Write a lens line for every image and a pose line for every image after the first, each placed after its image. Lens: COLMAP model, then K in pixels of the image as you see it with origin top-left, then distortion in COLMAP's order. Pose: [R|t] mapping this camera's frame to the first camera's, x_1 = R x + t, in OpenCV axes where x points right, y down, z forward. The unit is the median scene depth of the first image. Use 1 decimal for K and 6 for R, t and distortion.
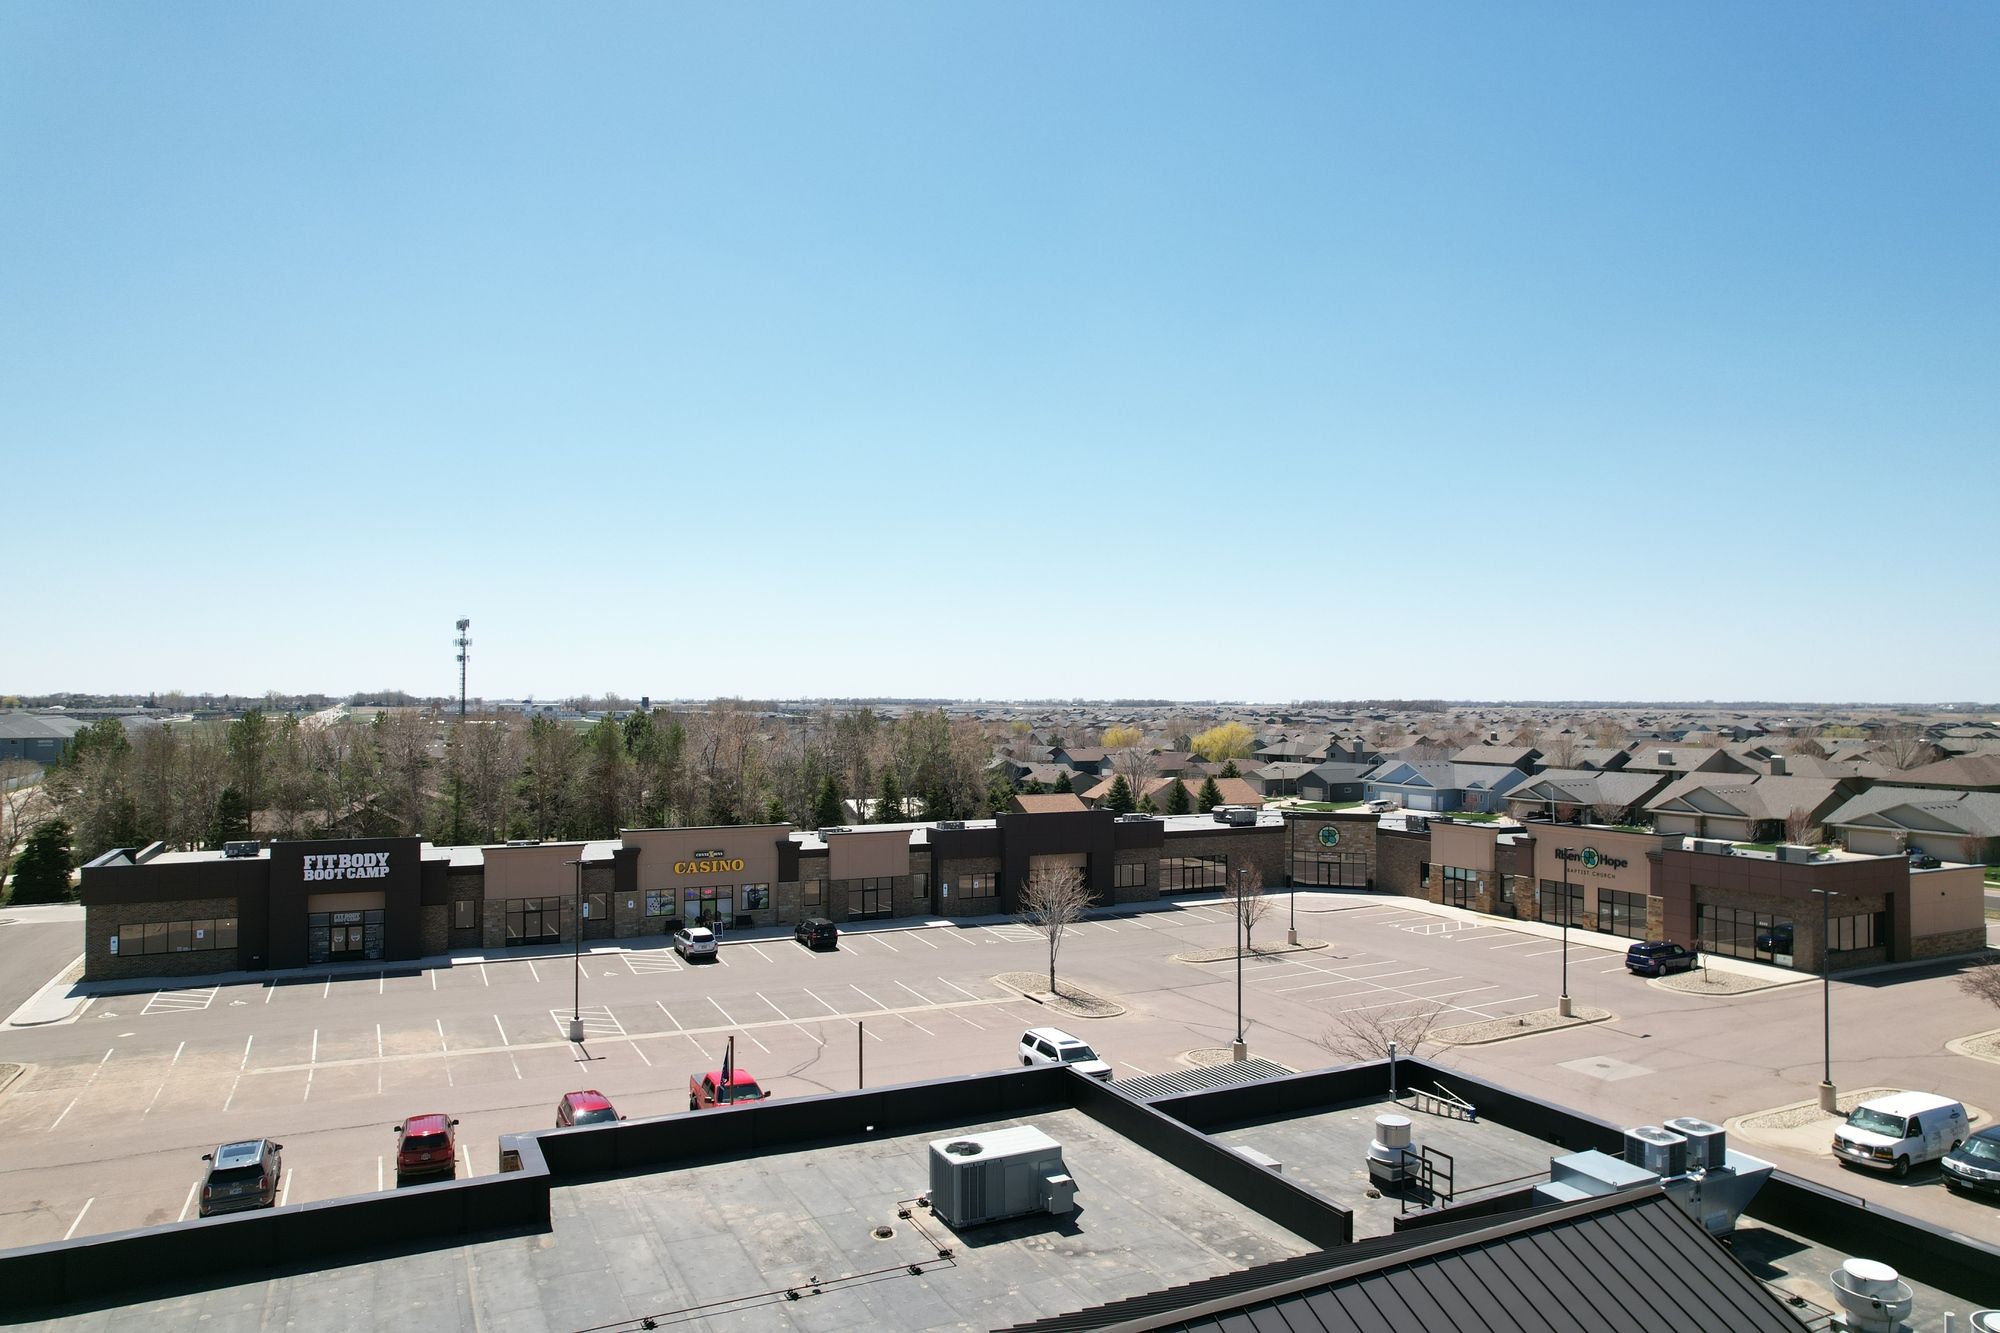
lens RADIAL K [[1265.6, 0, 1000.3], [0, 1265.6, 658.7], [0, 0, 1]] dist [-0.048939, 0.011952]
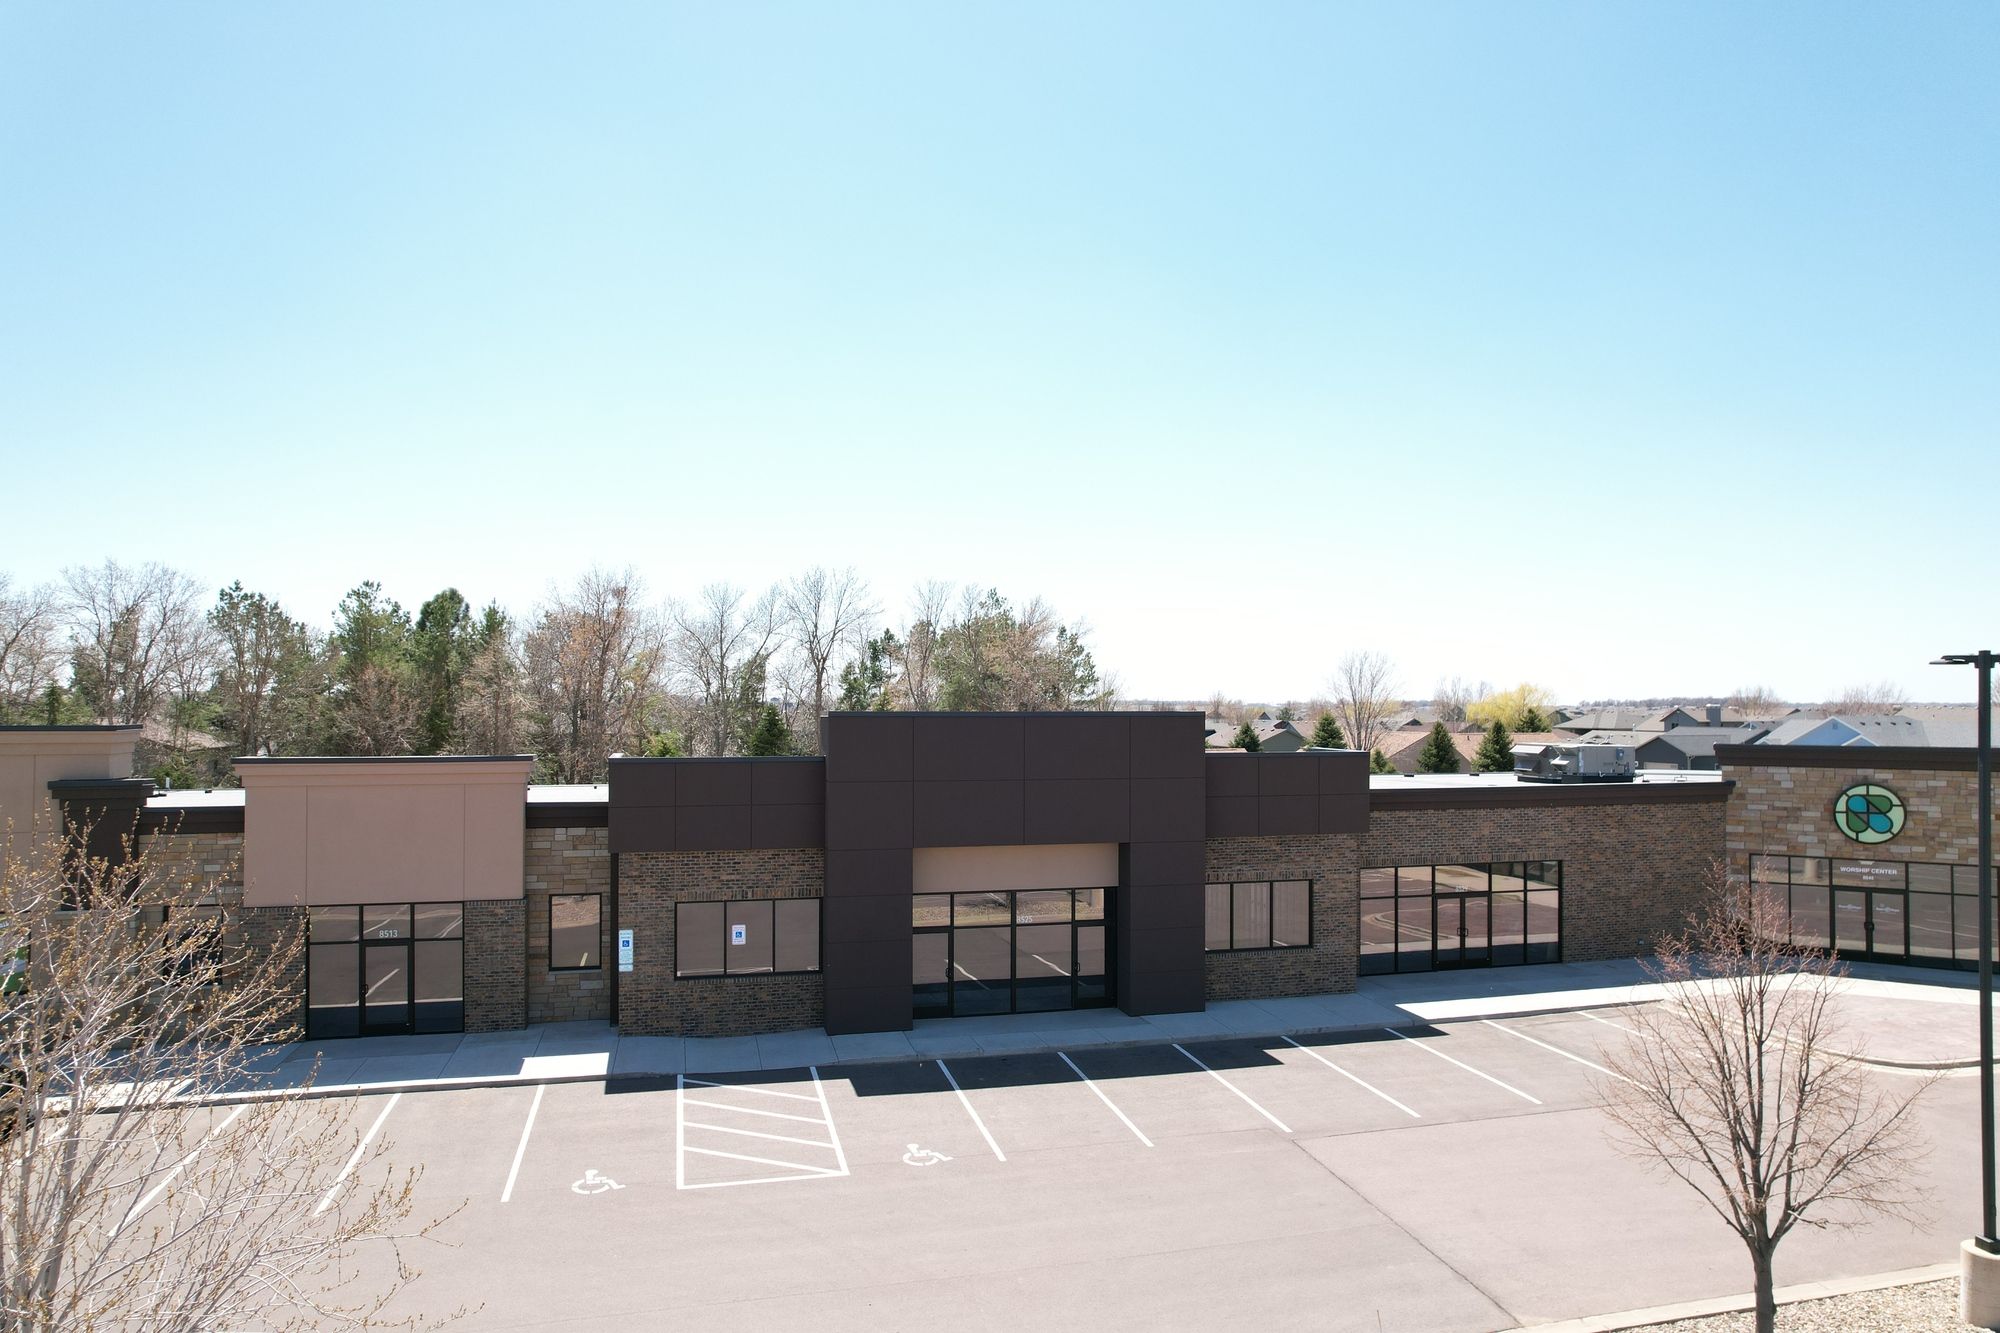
lens RADIAL K [[1265.6, 0, 1005.5], [0, 1265.6, 669.5], [0, 0, 1]] dist [-0.048939, 0.011952]
pose [[0.980658, -0.006328, -0.195626, 0.107469], [0.007365, 0.999962, 0.004574, 0.111810], [0.195590, -0.005926, 0.980668, 0.705981]]
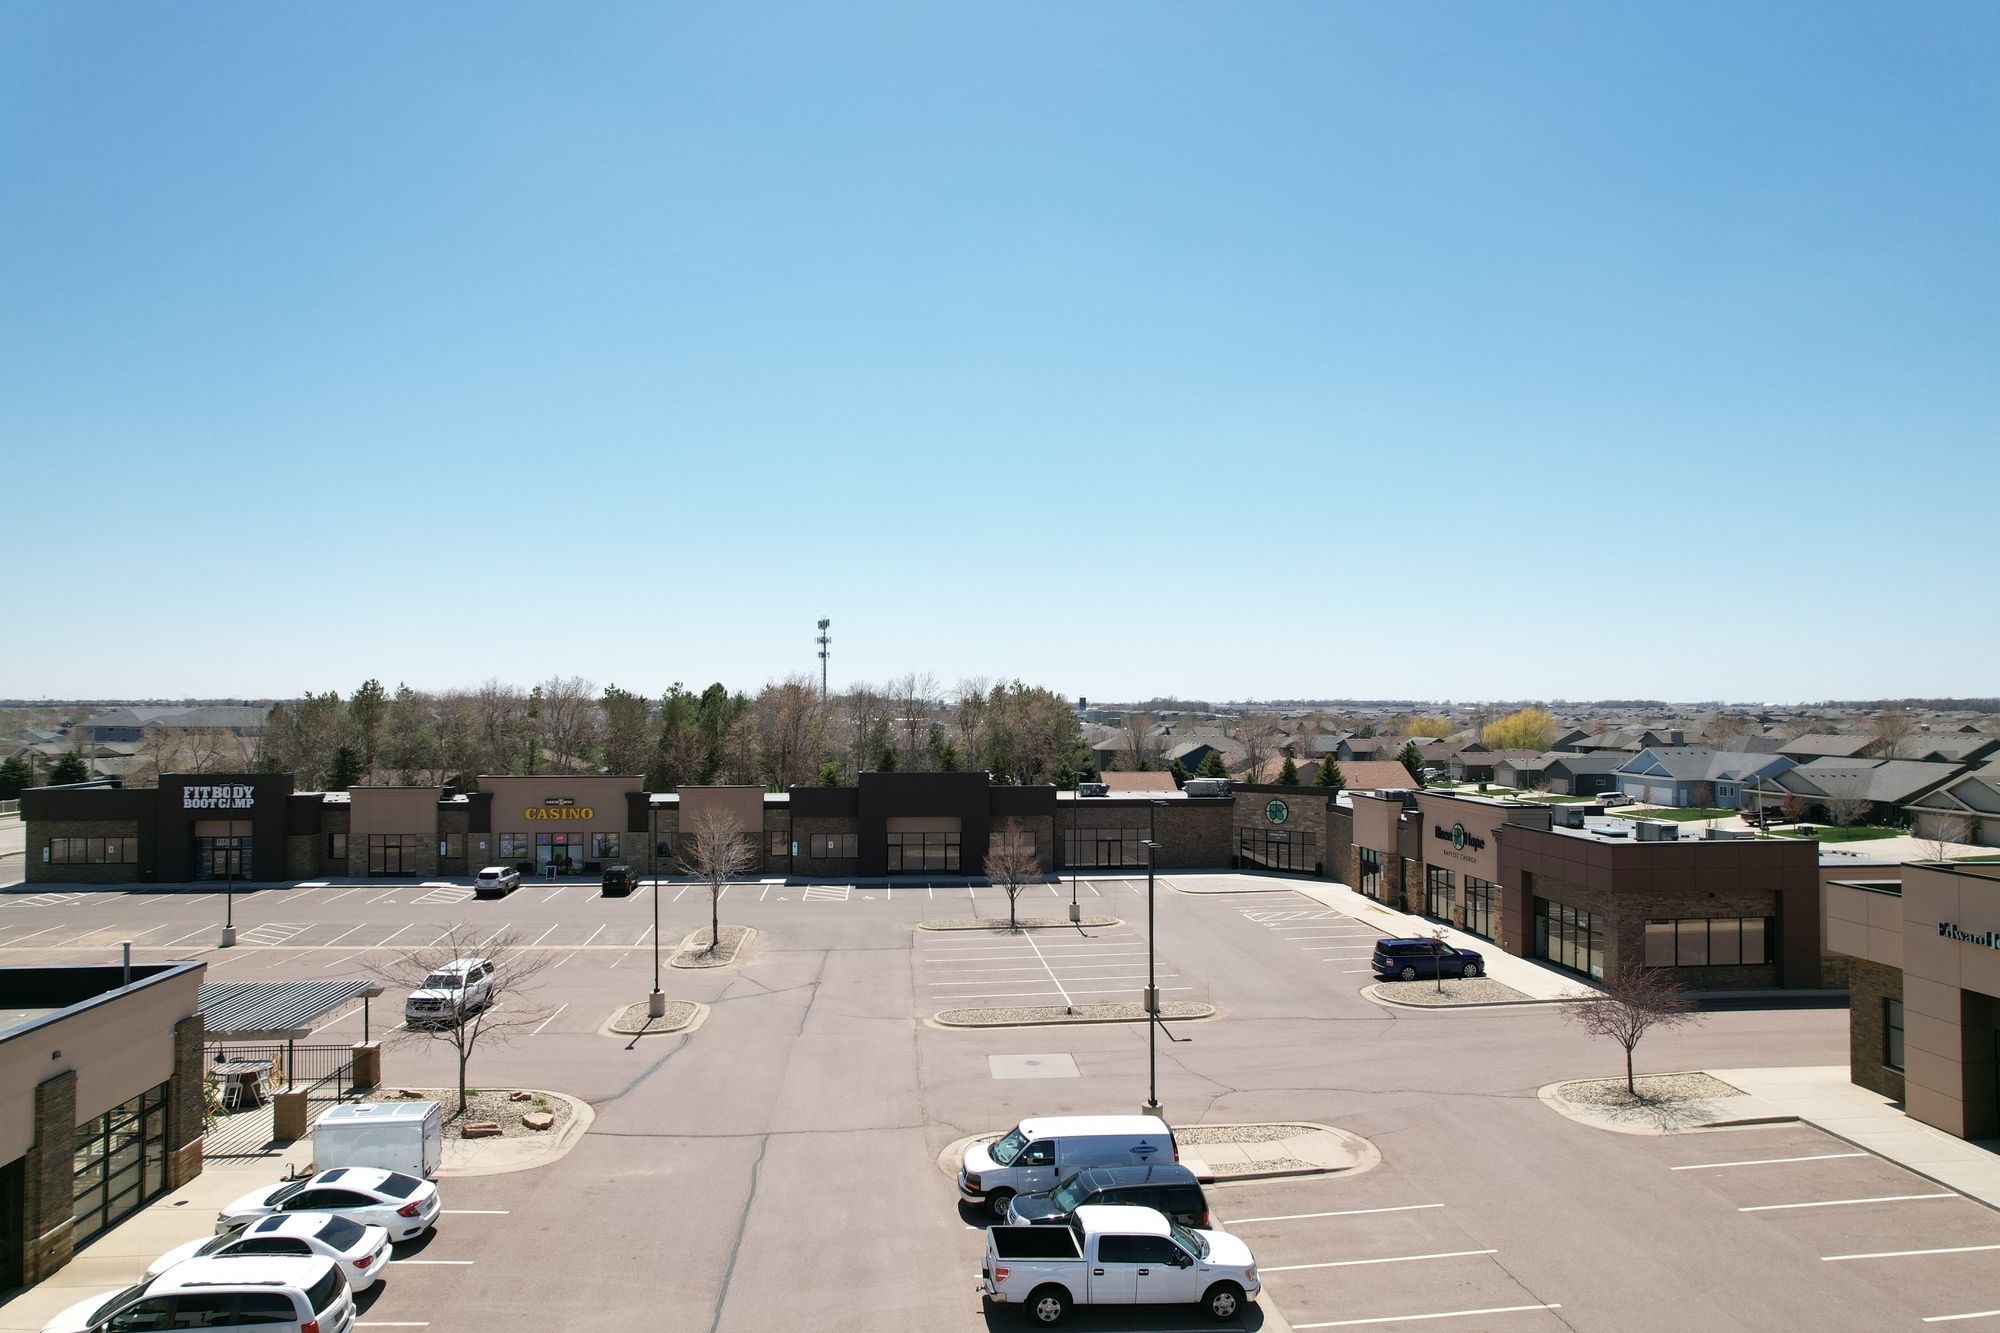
lens RADIAL K [[1265.6, 0, 1012.9], [0, 1265.6, 665.0], [0, 0, 1]] dist [-0.048939, 0.011952]
pose [[0.938244, -0.012101, -0.345764, 0.447379], [0.013063, 0.999915, 0.000454, 0.042609], [0.345729, -0.004942, 0.938321, 0.142066]]
